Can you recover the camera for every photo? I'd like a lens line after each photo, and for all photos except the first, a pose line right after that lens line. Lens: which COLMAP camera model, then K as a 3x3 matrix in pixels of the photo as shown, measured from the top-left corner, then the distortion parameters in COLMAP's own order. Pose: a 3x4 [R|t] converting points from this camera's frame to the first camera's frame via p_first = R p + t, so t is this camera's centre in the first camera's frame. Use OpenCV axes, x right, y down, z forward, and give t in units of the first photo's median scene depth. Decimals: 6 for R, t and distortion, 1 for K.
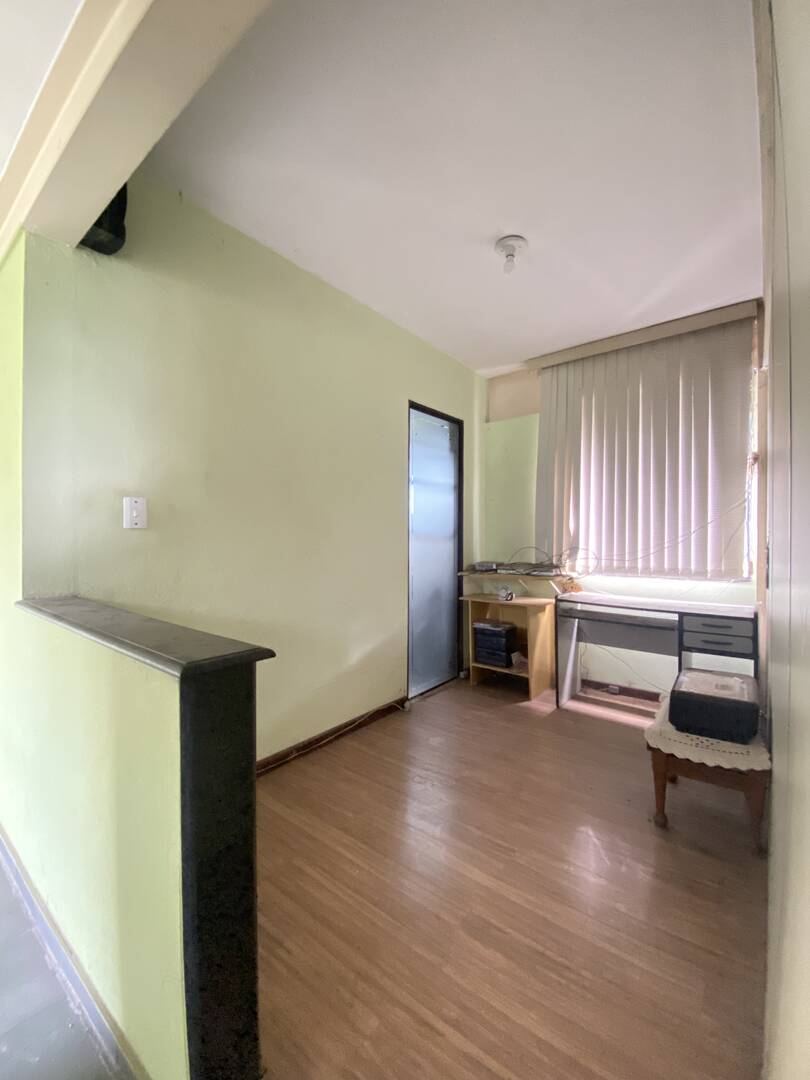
lens RADIAL K [[444.1, 0, 406.1], [0, 444.1, 539.7], [0, 0, 1]] dist [0.018430, -0.018400]
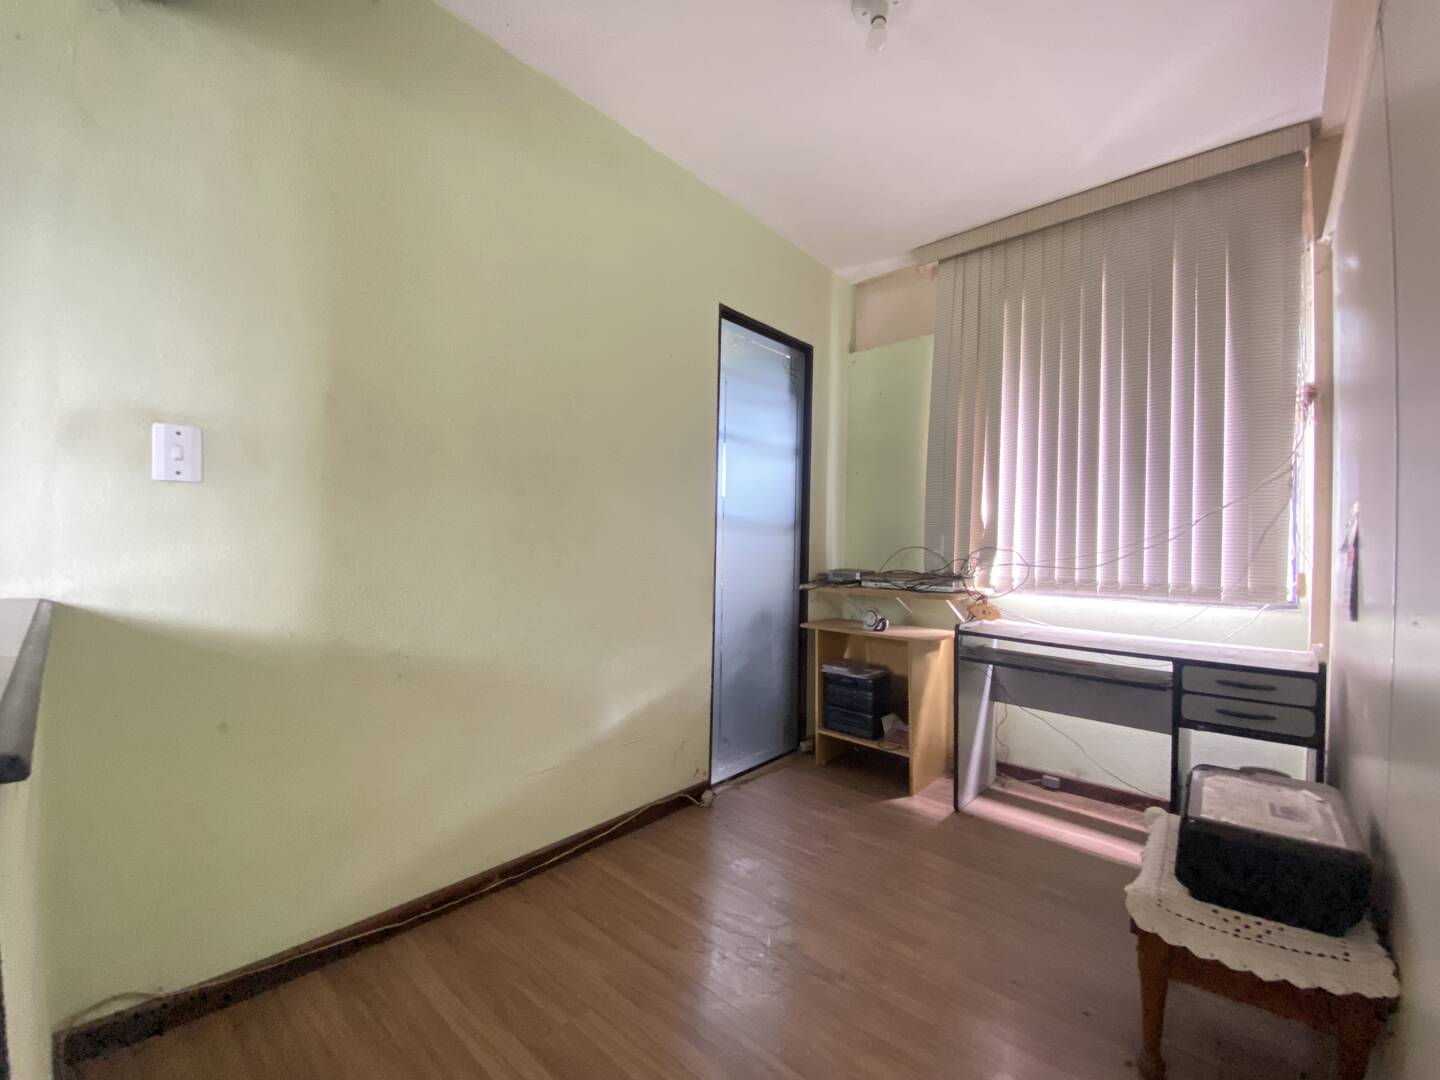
lens RADIAL K [[592.1, 0, 723.9], [0, 592.1, 540.5], [0, 0, 1]] dist [0.018430, -0.018400]
pose [[0.998250, 0.017610, -0.056454, 0.064126], [-0.018209, 0.999783, -0.010122, 0.024640], [0.056264, 0.011132, 0.998354, 0.172219]]
